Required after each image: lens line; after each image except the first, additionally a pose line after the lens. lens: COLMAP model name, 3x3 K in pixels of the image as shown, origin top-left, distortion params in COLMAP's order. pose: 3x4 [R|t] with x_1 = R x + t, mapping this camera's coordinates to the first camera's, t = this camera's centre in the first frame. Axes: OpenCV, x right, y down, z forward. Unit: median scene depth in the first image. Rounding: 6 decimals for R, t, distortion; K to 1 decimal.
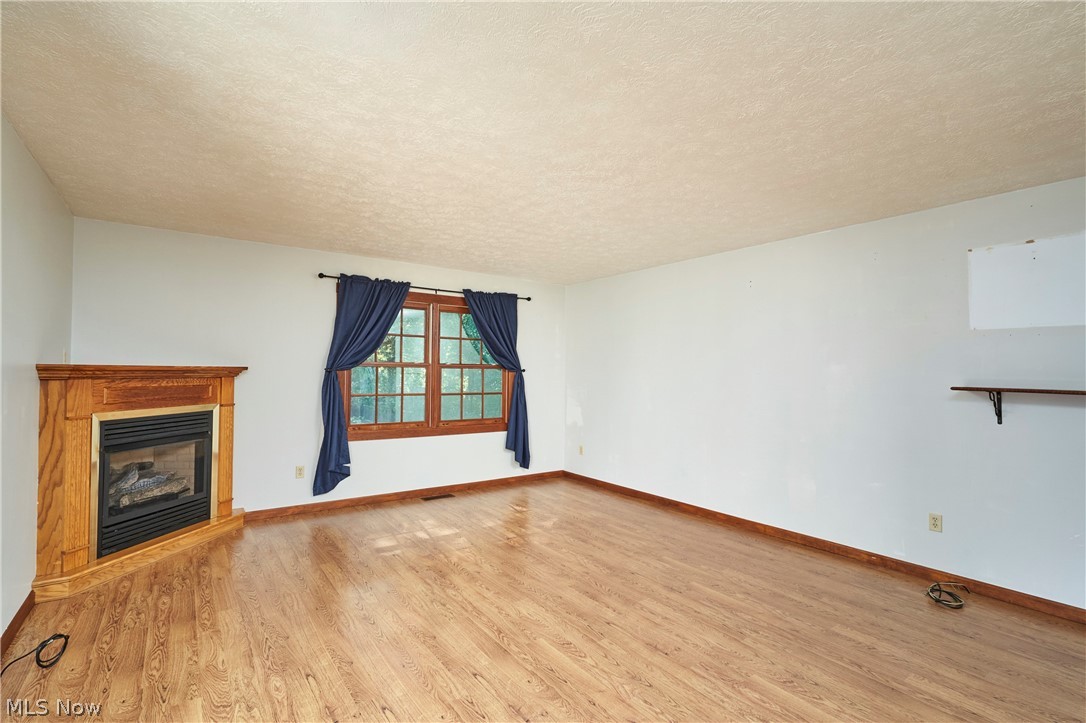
lens RADIAL K [[503.1, 0, 543.9], [0, 503.1, 365.7], [0, 0, 1]] dist [0.000815, 0.000301]
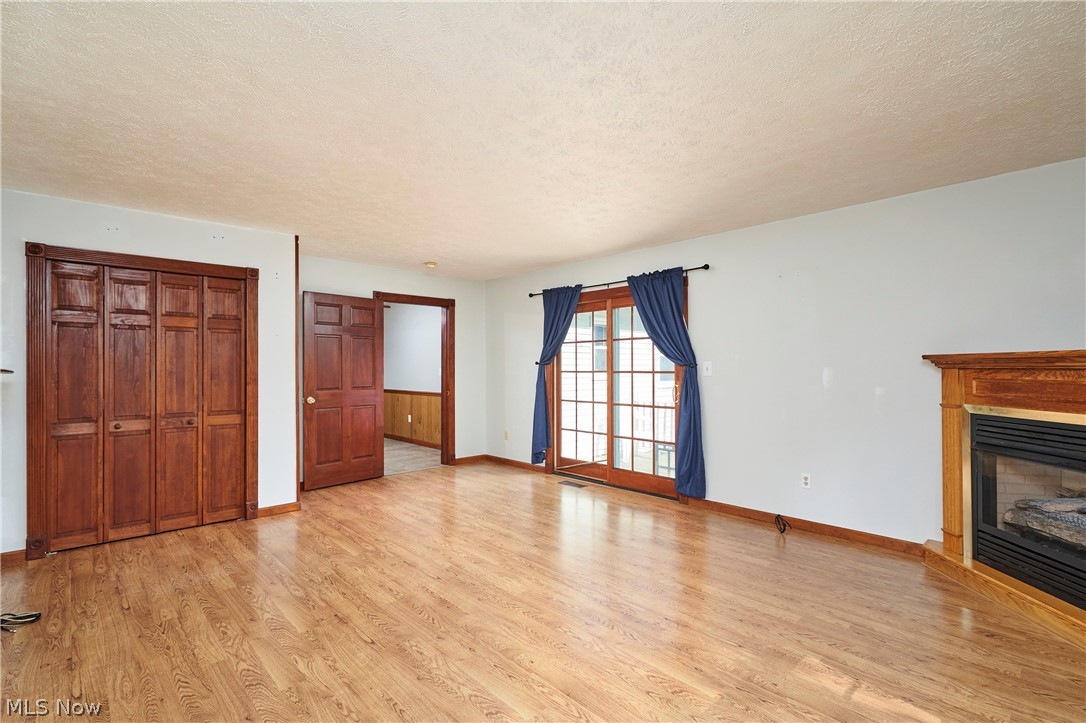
lens RADIAL K [[503.1, 0, 543.9], [0, 503.1, 365.7], [0, 0, 1]] dist [0.000815, 0.000301]
pose [[-0.991886, -0.009016, -0.126810, 0.034523], [-0.007734, 0.999914, -0.010600, 0.036886], [0.126895, -0.009533, -0.991870, 1.829371]]
